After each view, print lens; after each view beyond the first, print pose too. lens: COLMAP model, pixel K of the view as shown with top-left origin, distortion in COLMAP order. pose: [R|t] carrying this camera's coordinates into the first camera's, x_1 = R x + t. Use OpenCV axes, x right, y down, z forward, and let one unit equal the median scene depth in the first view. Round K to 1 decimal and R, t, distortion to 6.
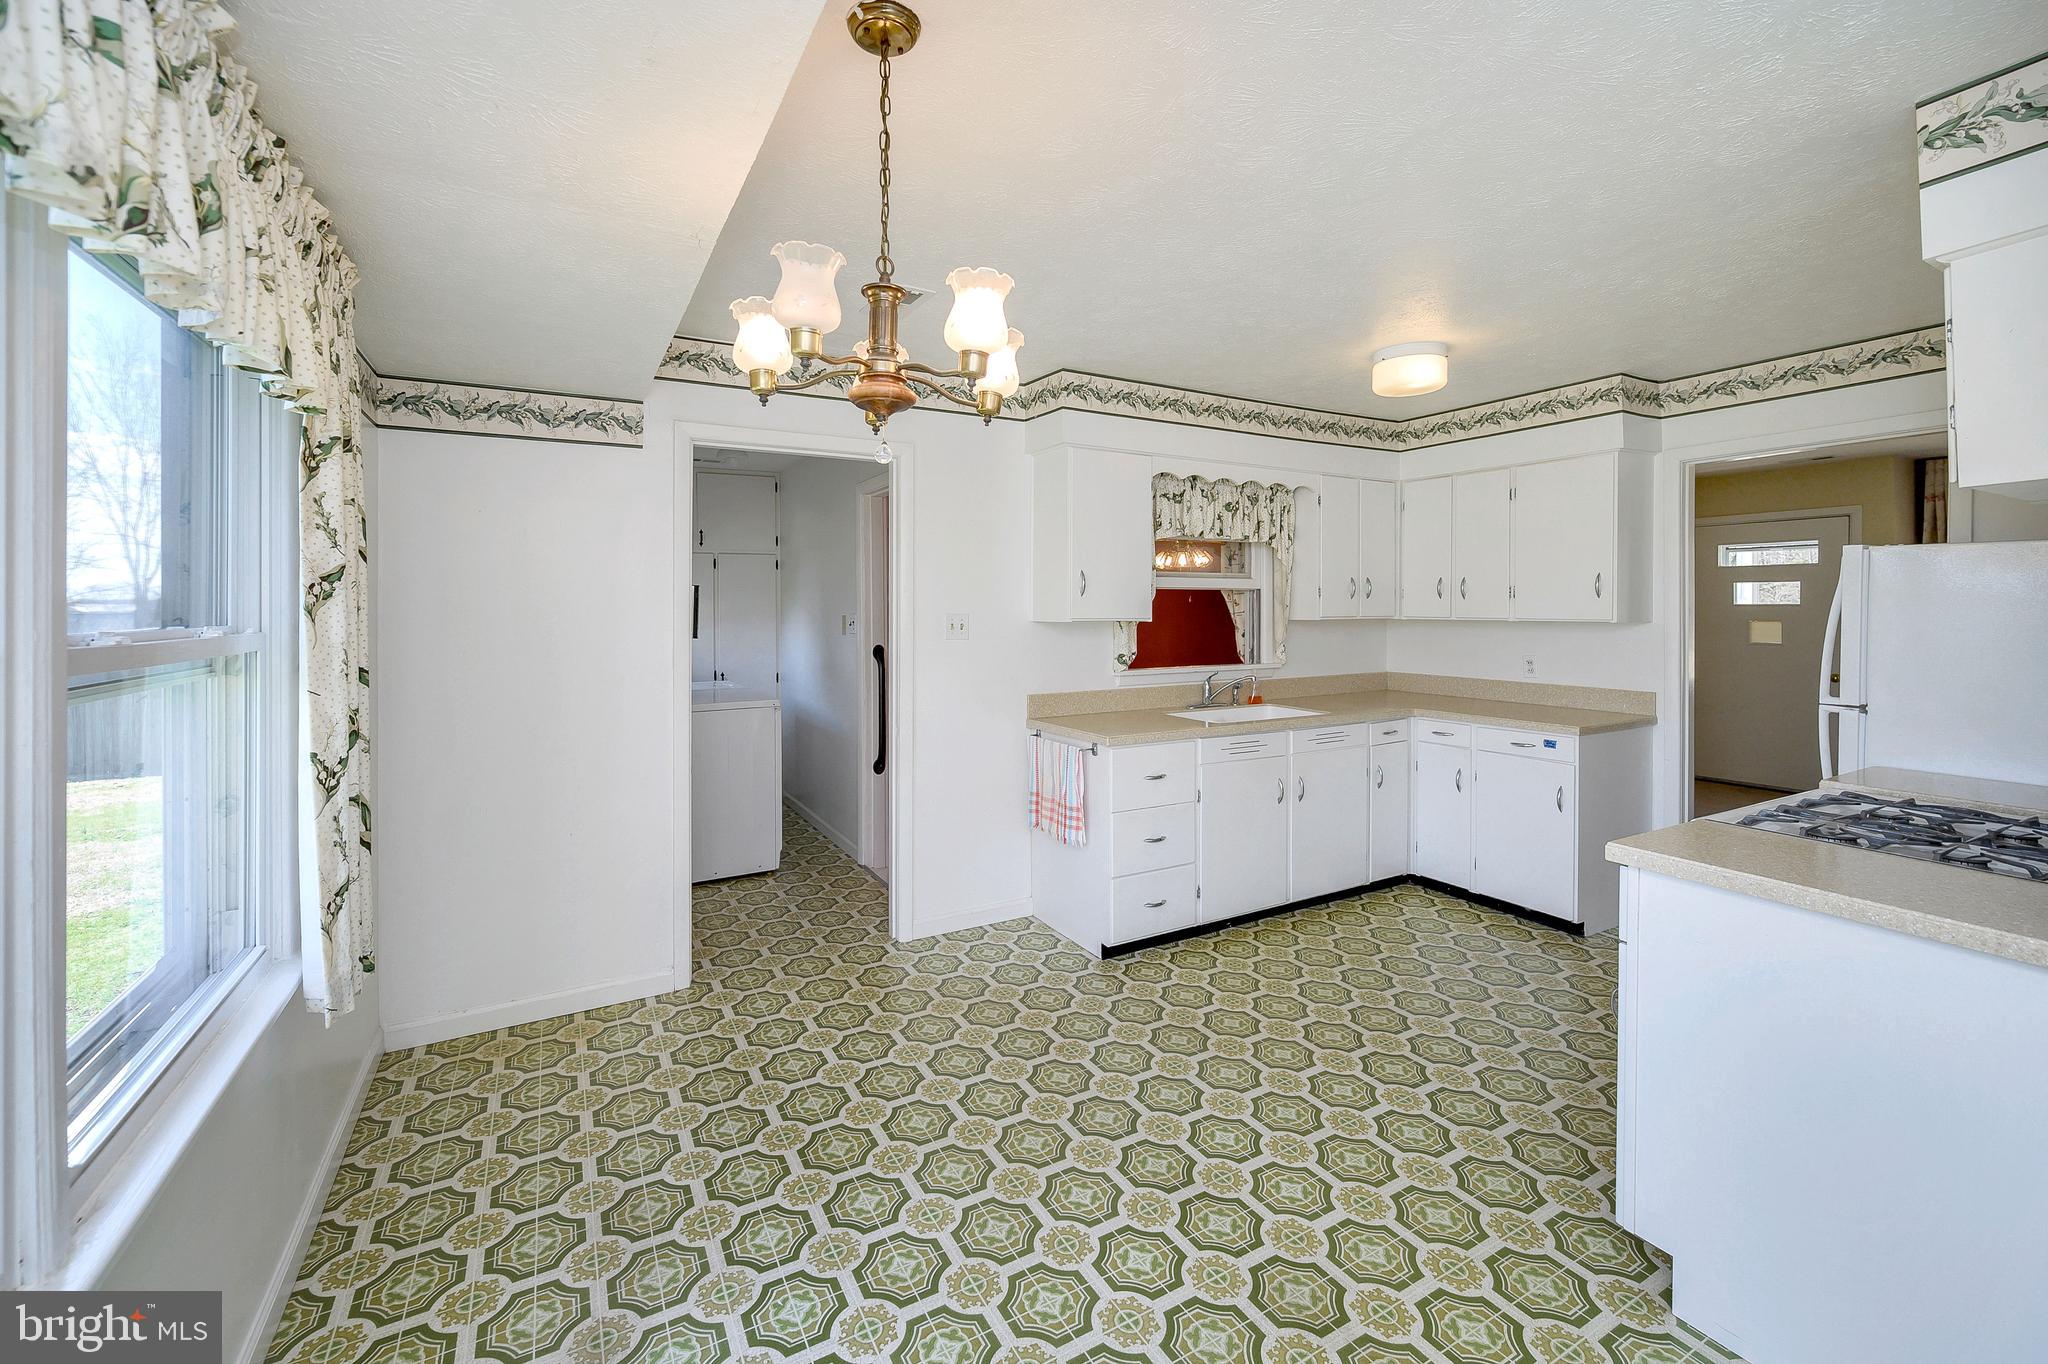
lens RADIAL K [[847.7, 0, 1026.7], [0, 847.7, 612.5], [0, 0, 1]] dist [-0.000341, -0.000086]
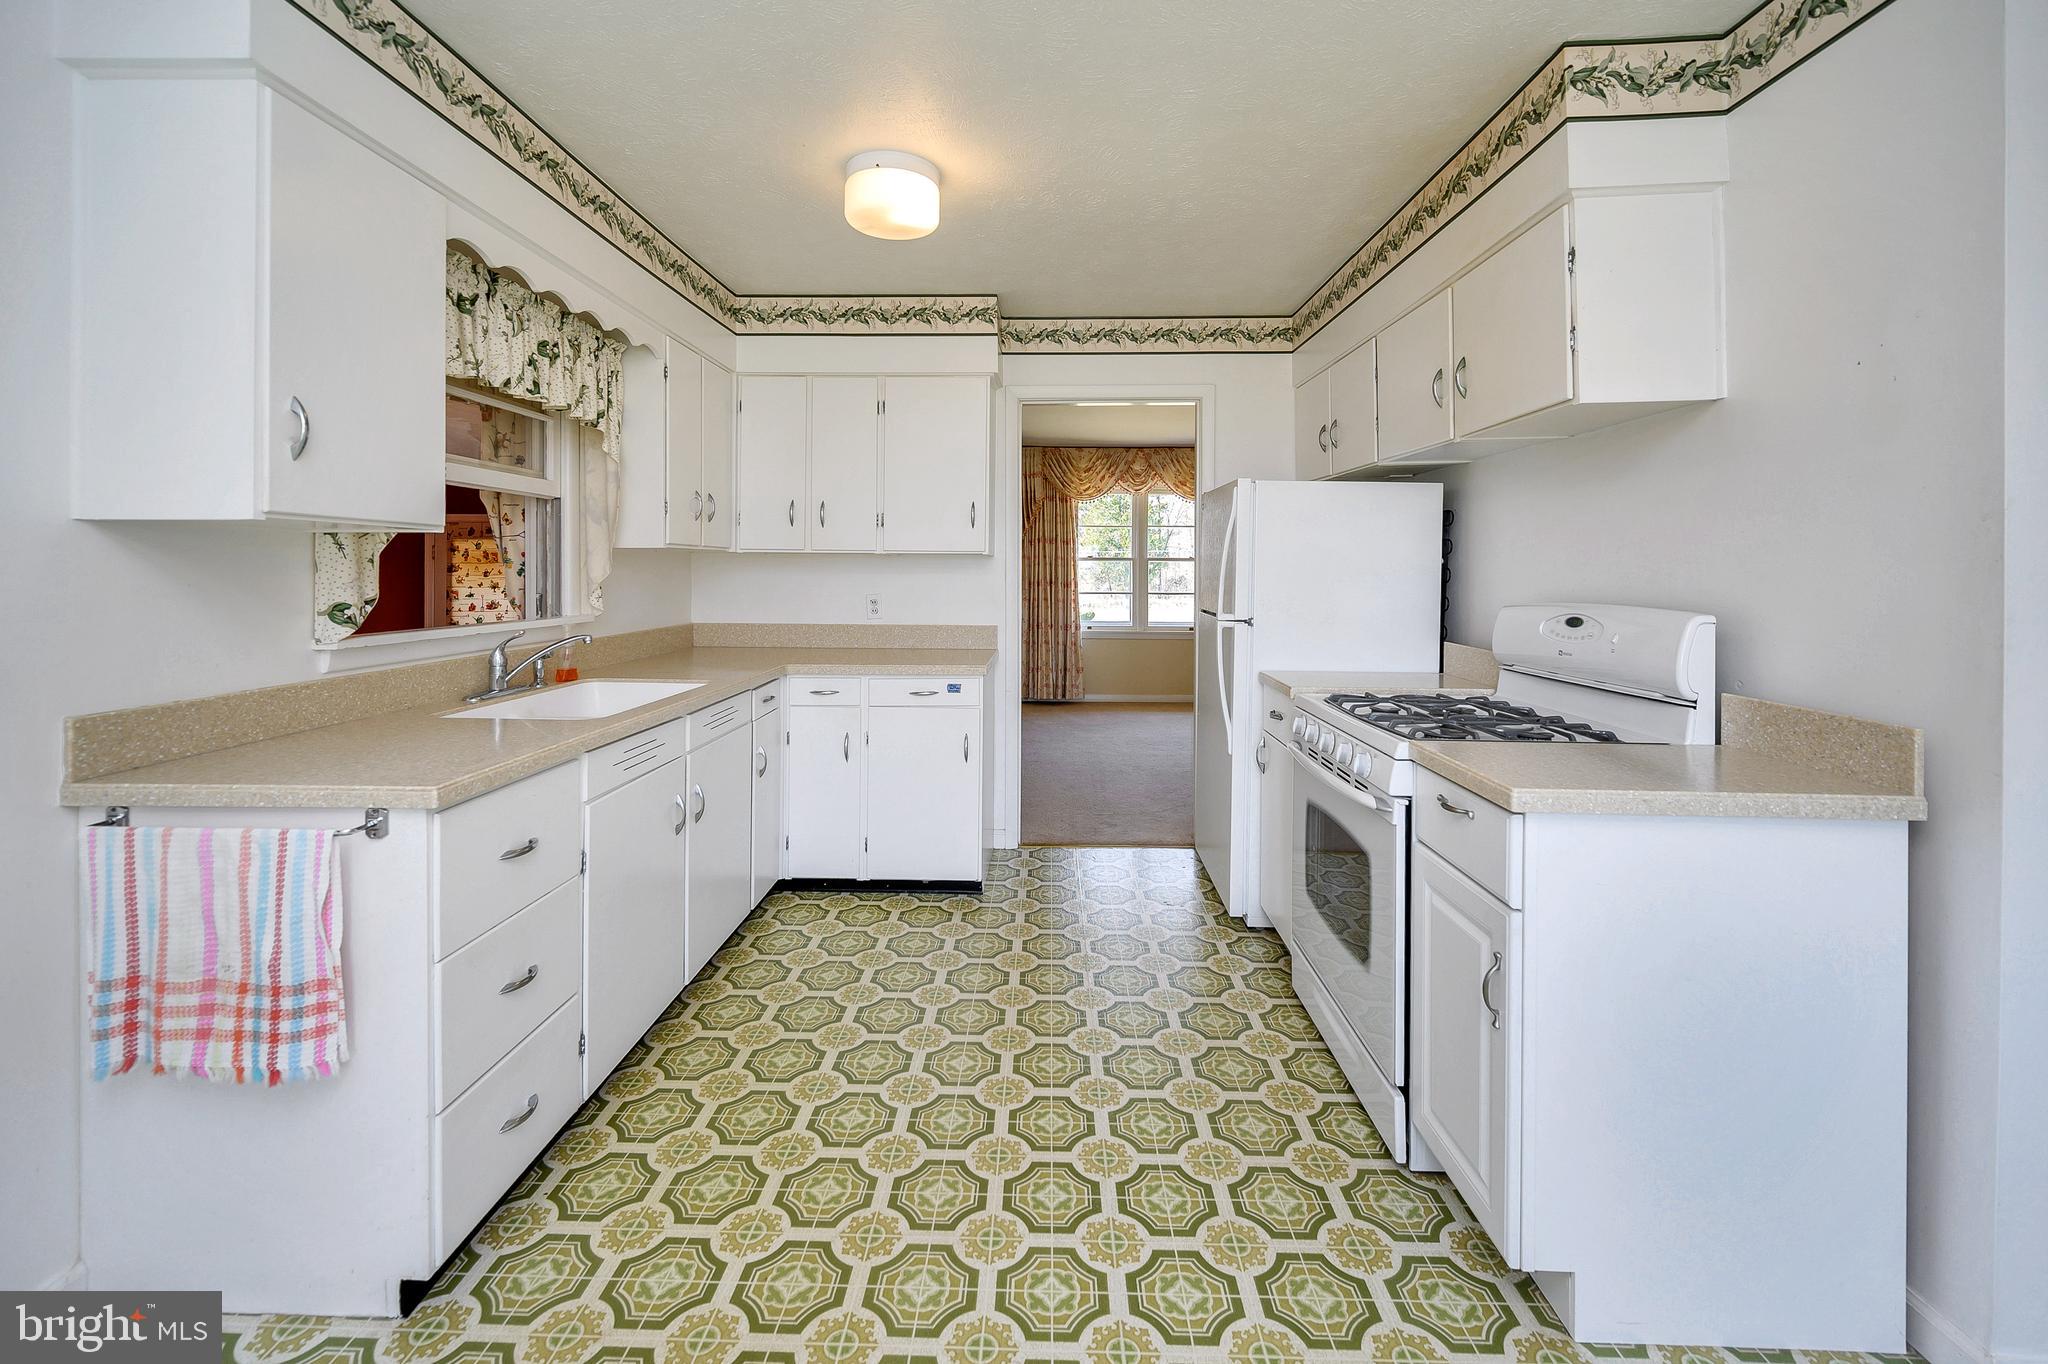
lens RADIAL K [[841.9, 0, 1020.1], [0, 841.9, 576.3], [0, 0, 1]] dist [-0.000157, -0.000097]
pose [[0.516523, 0.000760, 0.856273, -0.092897], [-0.001788, 0.999998, 0.000191, 0.033474], [-0.856271, -0.001630, 0.516524, 0.435424]]
